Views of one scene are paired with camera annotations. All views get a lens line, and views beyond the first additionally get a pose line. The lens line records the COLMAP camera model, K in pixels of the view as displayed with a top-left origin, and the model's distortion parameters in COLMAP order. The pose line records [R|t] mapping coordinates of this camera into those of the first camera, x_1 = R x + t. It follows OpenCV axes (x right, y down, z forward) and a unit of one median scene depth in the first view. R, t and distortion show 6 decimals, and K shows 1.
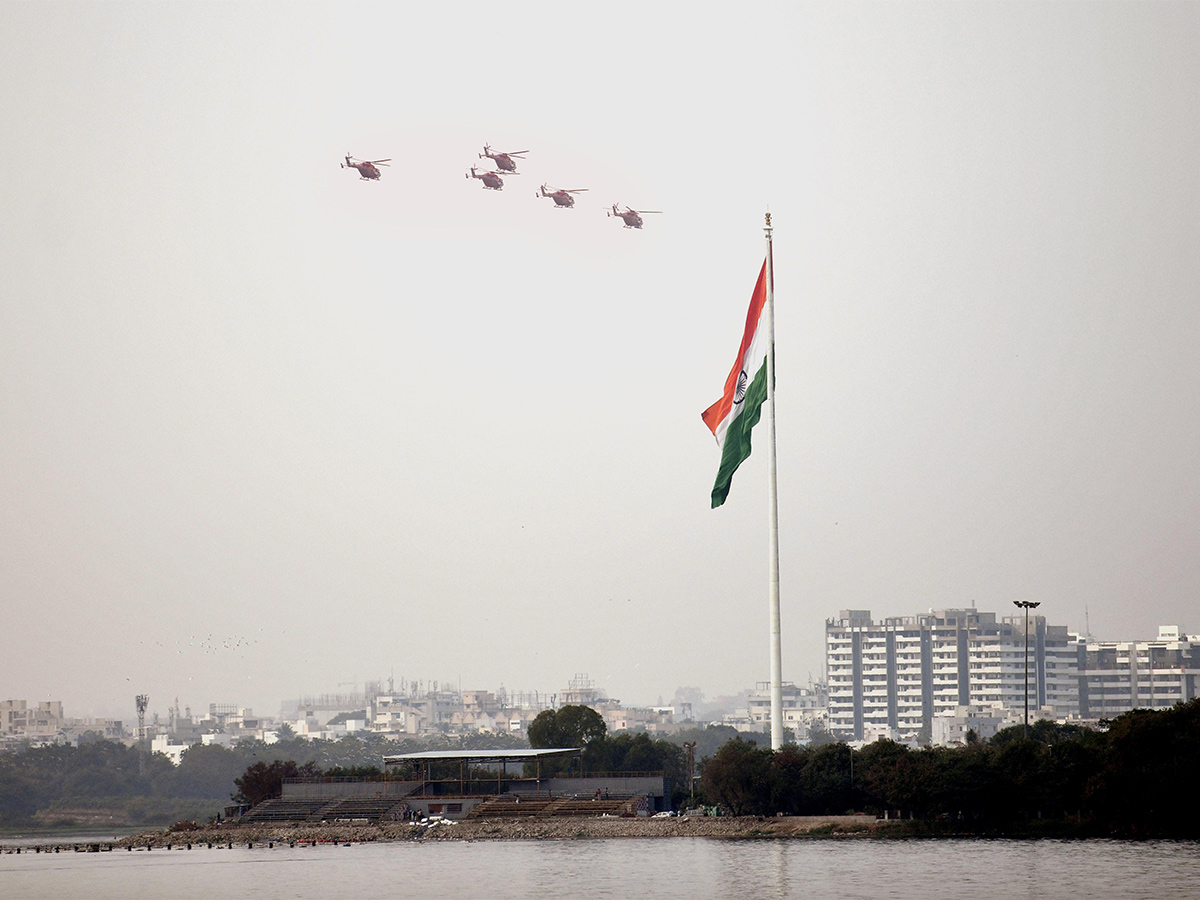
lens RADIAL K [[3645.5, 0, 546.8], [0, 3645.5, 356.9], [0, 0, 1]] dist [0.292425, 0.000000]
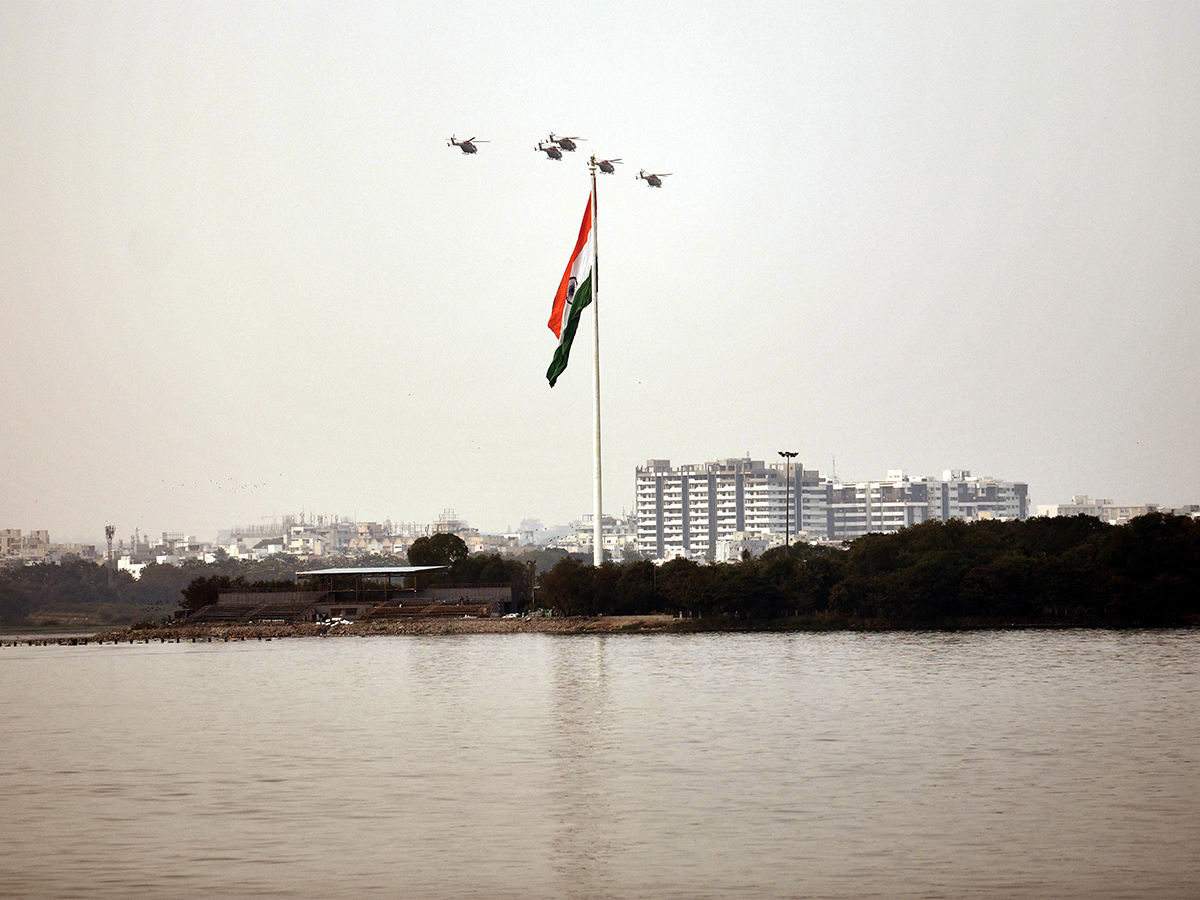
lens RADIAL K [[3645.5, 0, 595.7], [0, 3645.5, 449.1], [0, 0, 1]] dist [0.292425, 0.000000]
pose [[0.998088, -0.001042, 0.061795, -0.018416], [-0.003618, 0.997158, 0.075250, -0.032374], [-0.061698, -0.075330, 0.995248, -0.292799]]
